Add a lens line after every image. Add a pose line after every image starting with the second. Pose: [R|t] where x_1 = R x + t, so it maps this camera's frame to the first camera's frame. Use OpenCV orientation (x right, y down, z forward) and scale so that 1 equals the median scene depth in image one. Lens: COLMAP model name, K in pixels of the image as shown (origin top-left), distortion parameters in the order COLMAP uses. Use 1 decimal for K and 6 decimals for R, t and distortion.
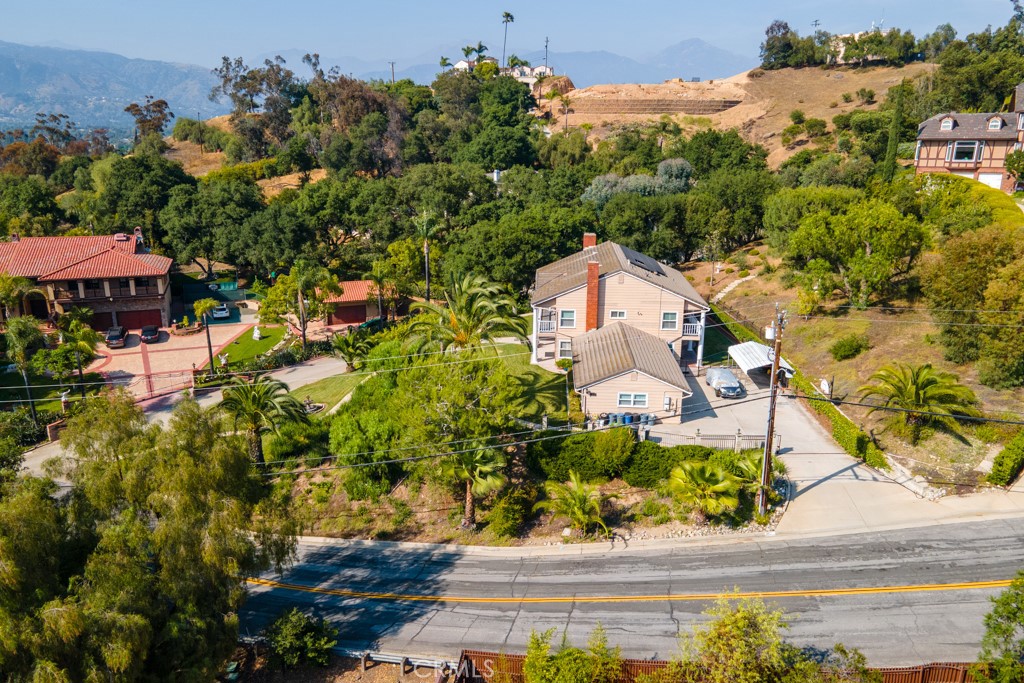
lens RADIAL K [[727.6, 0, 512.0], [0, 727.6, 341.5], [0, 0, 1]] dist [0.033392, -0.001078]
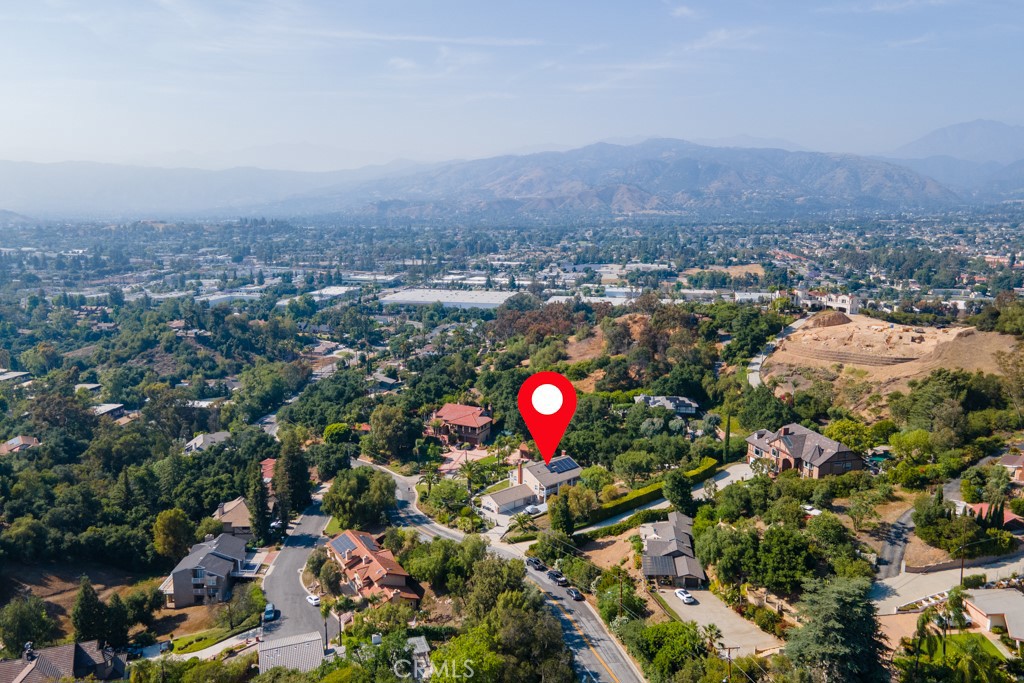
lens RADIAL K [[727.6, 0, 512.0], [0, 727.6, 341.5], [0, 0, 1]] dist [0.033392, -0.001078]
pose [[0.686050, 0.128853, -0.716053, 1.654330], [-0.201969, 0.979239, -0.017294, -0.407163], [0.698959, 0.156485, 0.697832, -0.978976]]
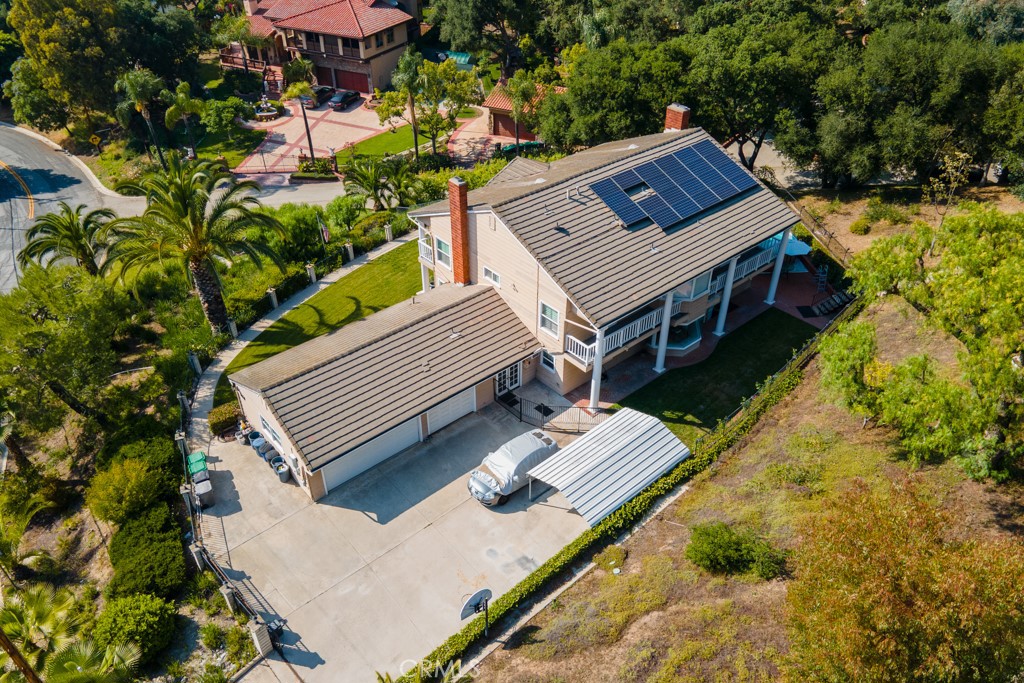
lens RADIAL K [[727.6, 0, 512.0], [0, 727.6, 341.5], [0, 0, 1]] dist [0.033392, -0.001078]
pose [[0.693191, 0.421867, -0.584392, 0.380712], [-0.195397, 0.890438, 0.411024, -0.171485], [0.693762, -0.170730, 0.699675, 0.413874]]
